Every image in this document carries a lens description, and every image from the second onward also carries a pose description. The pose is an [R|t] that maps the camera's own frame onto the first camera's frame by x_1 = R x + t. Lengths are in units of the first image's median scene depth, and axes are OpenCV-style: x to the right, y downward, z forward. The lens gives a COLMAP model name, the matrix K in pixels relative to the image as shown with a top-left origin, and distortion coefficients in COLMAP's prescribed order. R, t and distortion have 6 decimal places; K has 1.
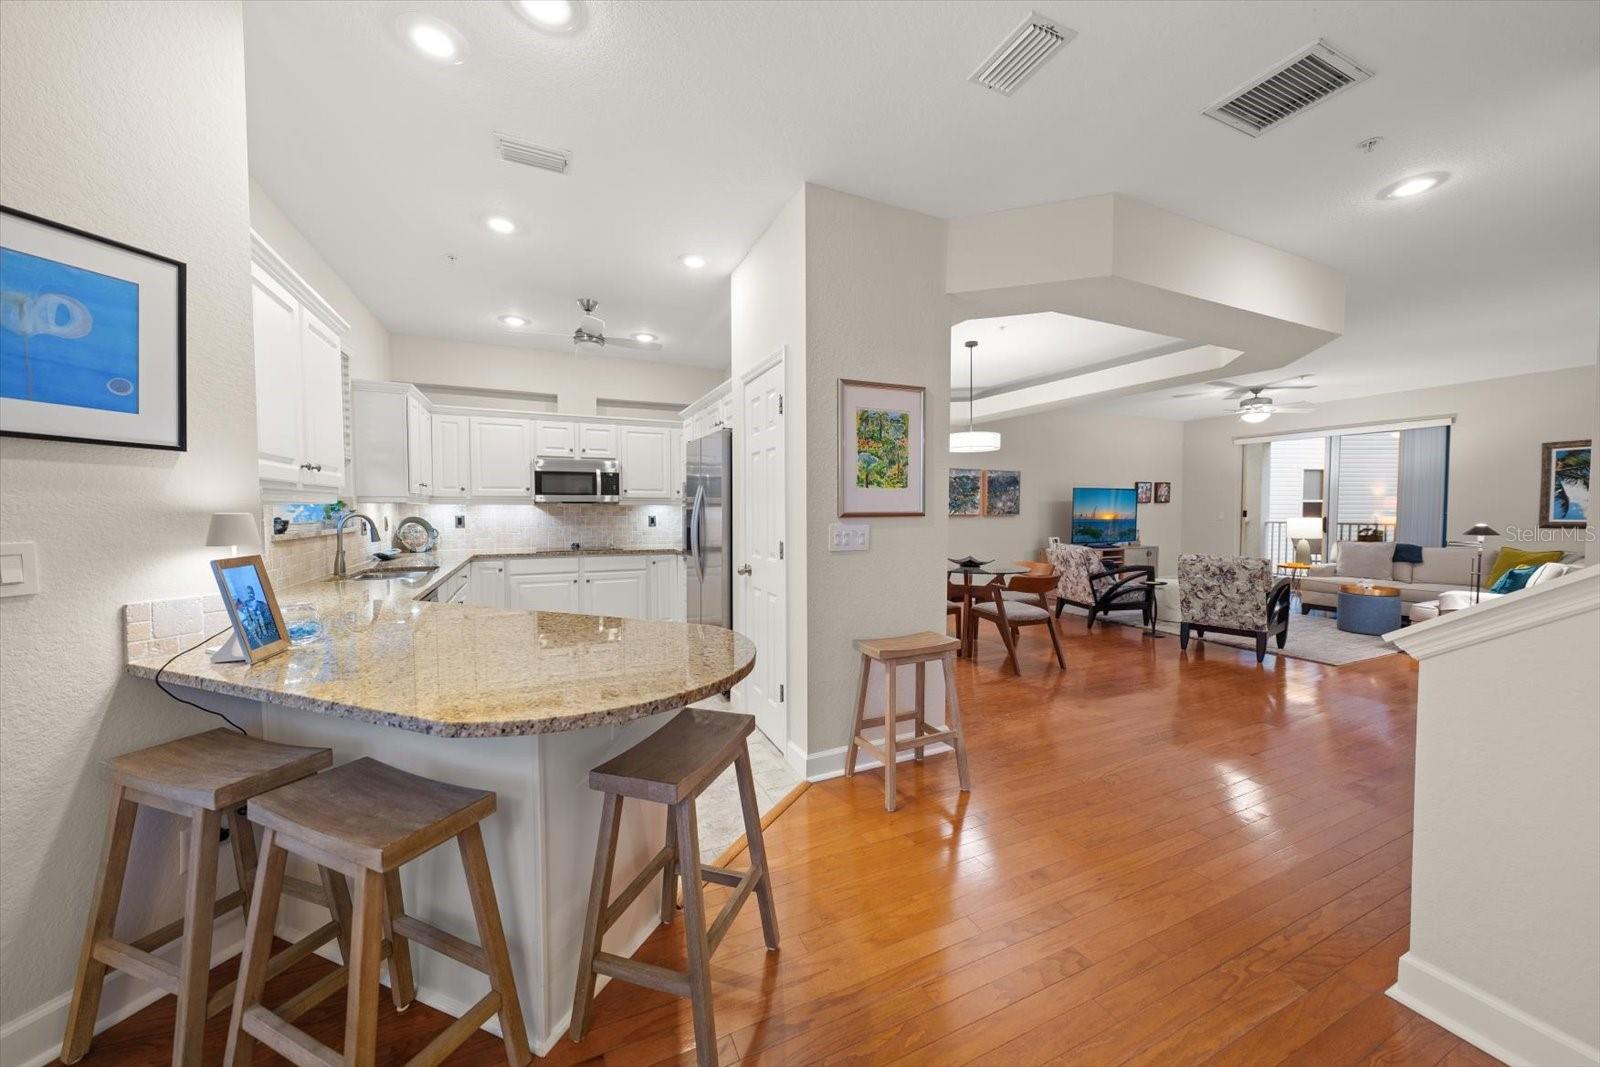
lens RADIAL K [[555.9, 0, 805.1], [0, 555.9, 527.7], [0, 0, 1]] dist [-0.005678, 0.001384]
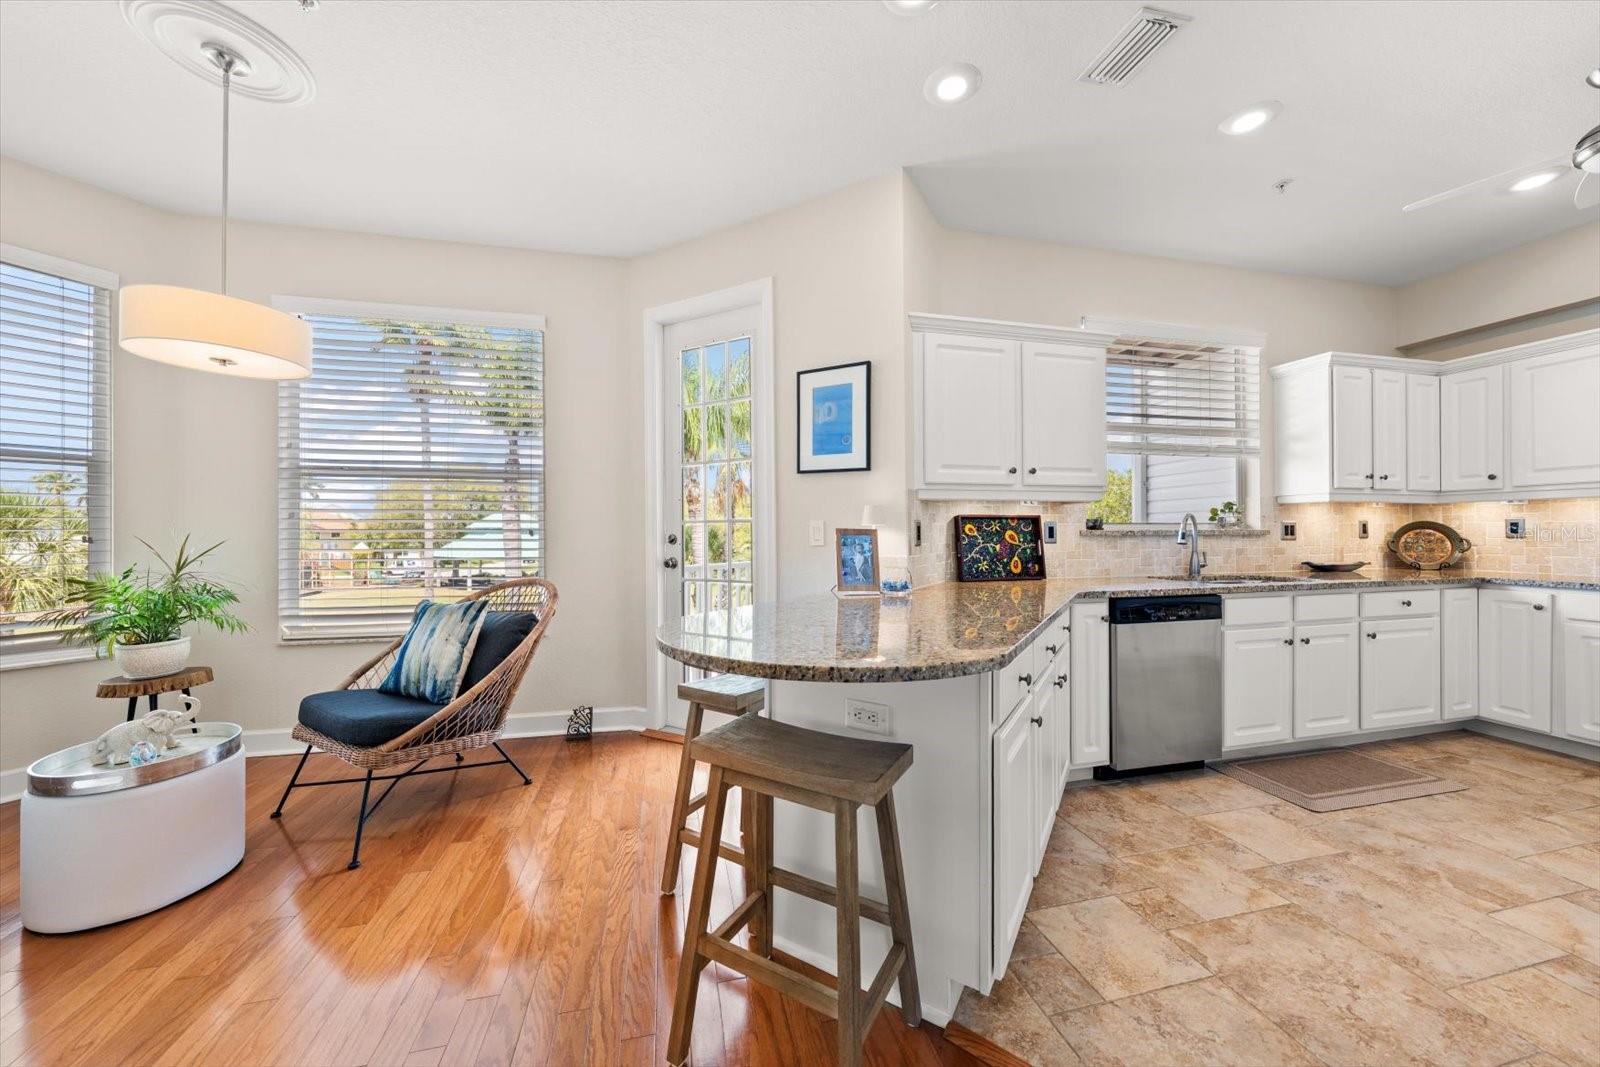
lens RADIAL K [[555.9, 0, 796.4], [0, 555.9, 531.7], [0, 0, 1]] dist [-0.005678, 0.001384]
pose [[-0.200992, -0.003834, -0.979585, 0.174832], [-0.028660, 0.999587, 0.001968, 0.015926], [0.979174, 0.028470, -0.201019, 0.325137]]
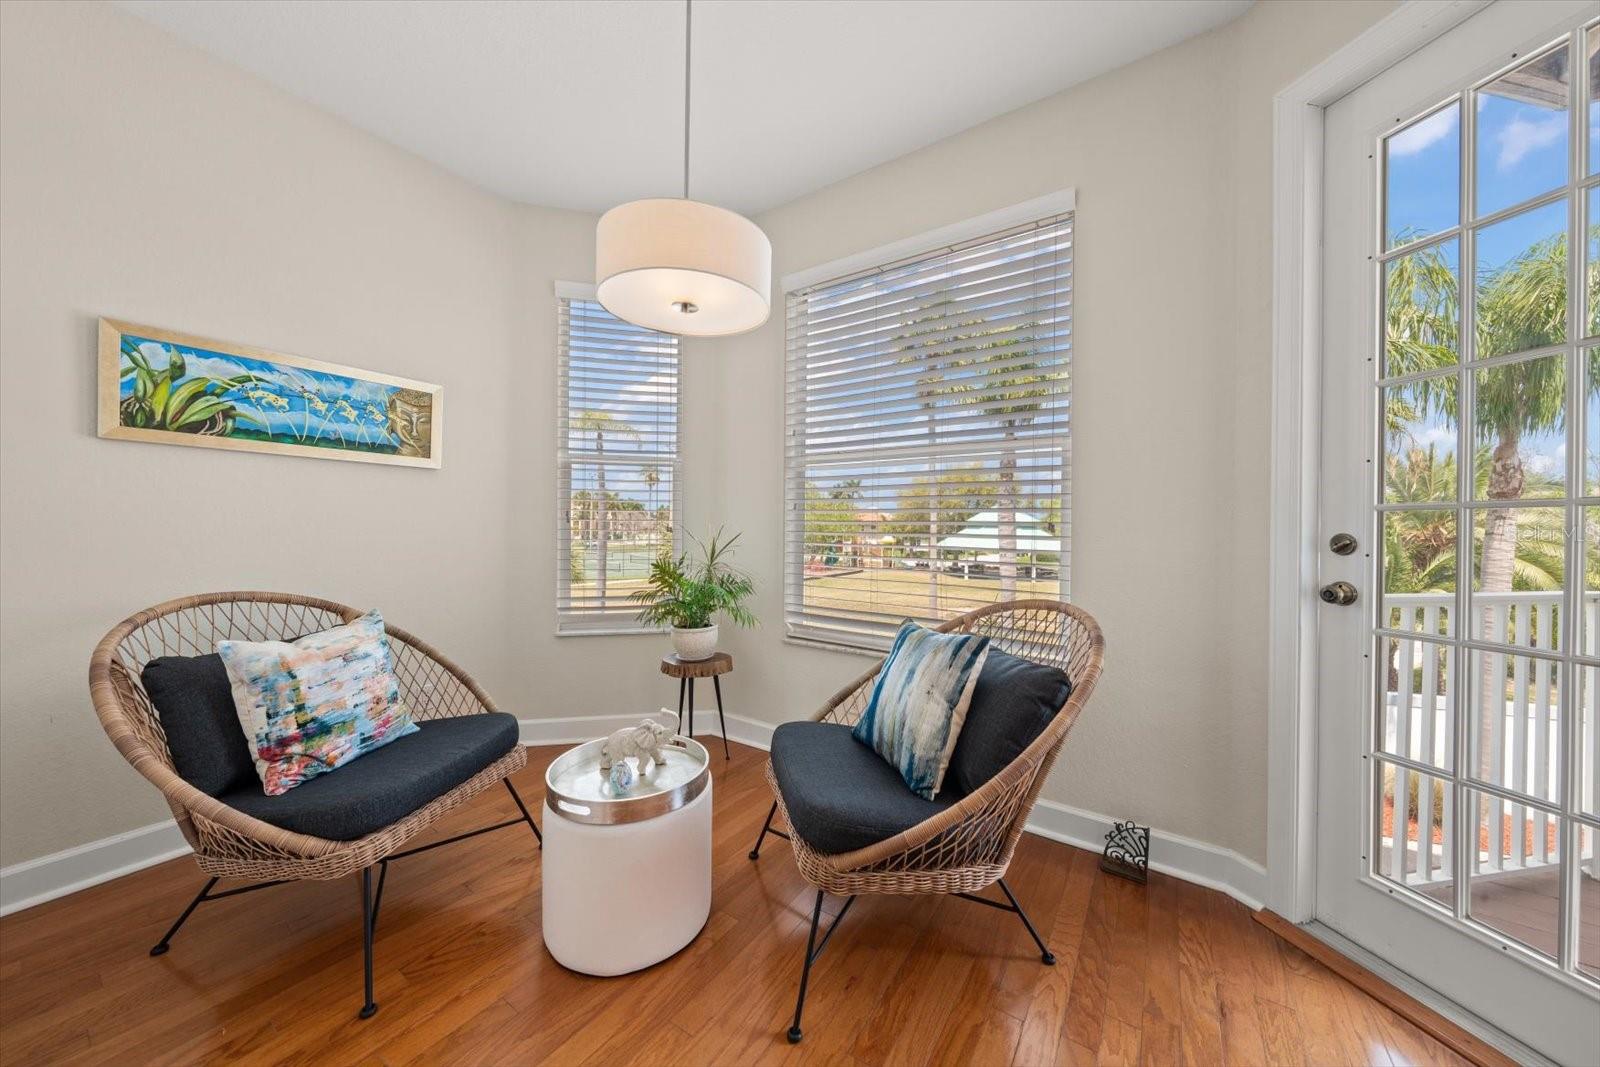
lens RADIAL K [[555.9, 0, 800.3], [0, 555.9, 532.4], [0, 0, 1]] dist [-0.005678, 0.001384]
pose [[-0.855300, -0.003323, -0.518122, -0.004659], [-0.026044, 0.998991, 0.036585, 0.020418], [0.517478, 0.044785, -0.854524, 0.165790]]
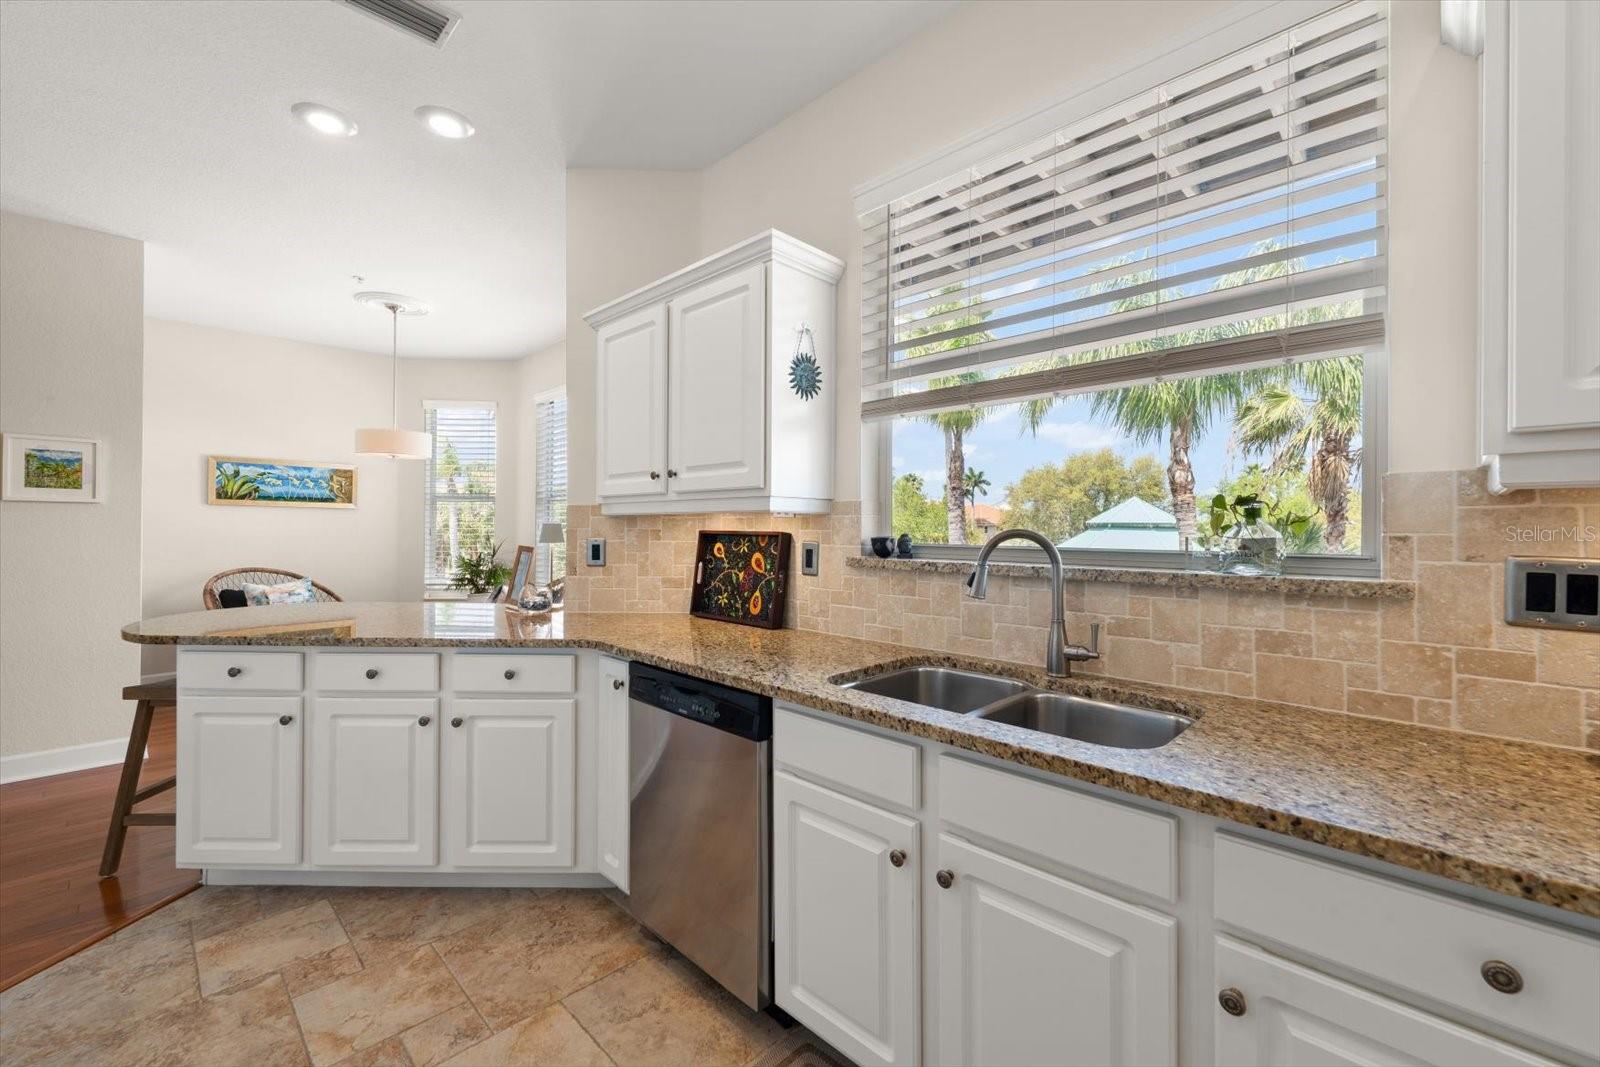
lens RADIAL K [[649.6, 0, 797.4], [0, 649.6, 527.8], [0, 0, 1]] dist [0.002702, -0.000621]
pose [[-0.937820, -0.003657, -0.347102, -0.309841], [-0.016359, 0.999299, 0.033670, -0.026222], [0.346736, 0.037254, -0.937223, 0.893502]]
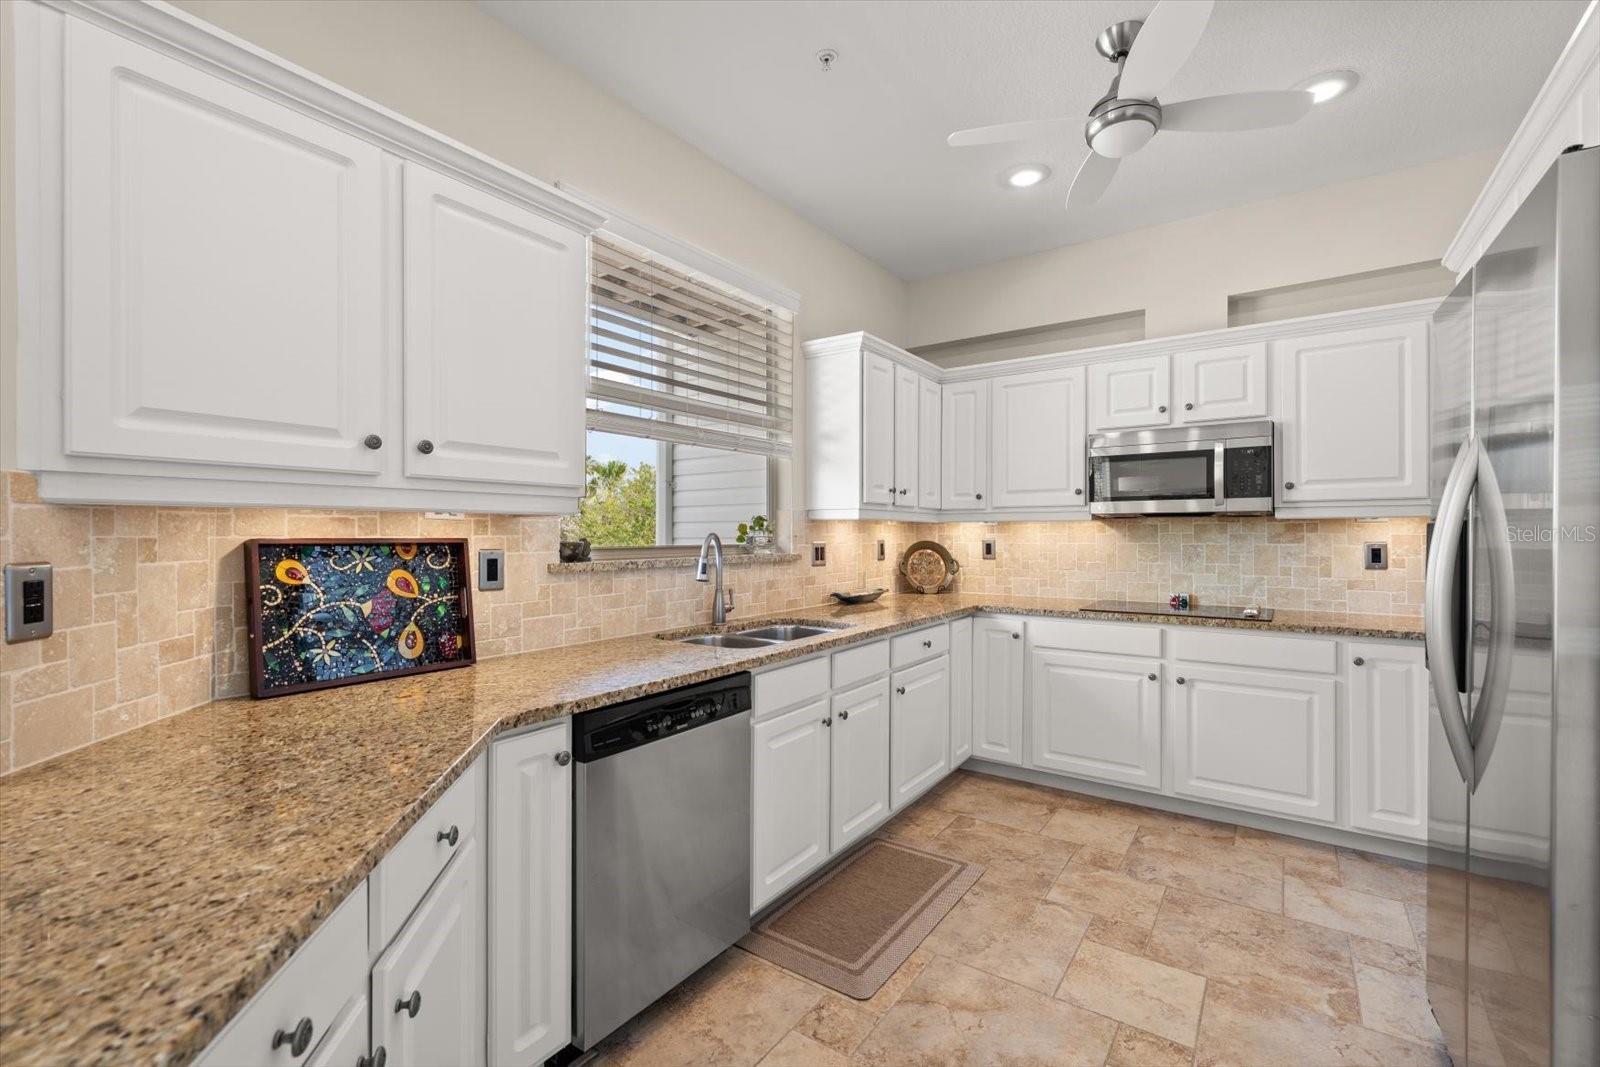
lens RADIAL K [[699.0, 0, 794.6], [0, 699.0, 532.8], [0, 0, 1]] dist [0.001760, 0.000107]
pose [[0.492874, -0.002870, -0.870096, -0.040577], [-0.028318, 0.999412, -0.019338, -0.008376], [0.869640, 0.034171, 0.492503, 0.428087]]
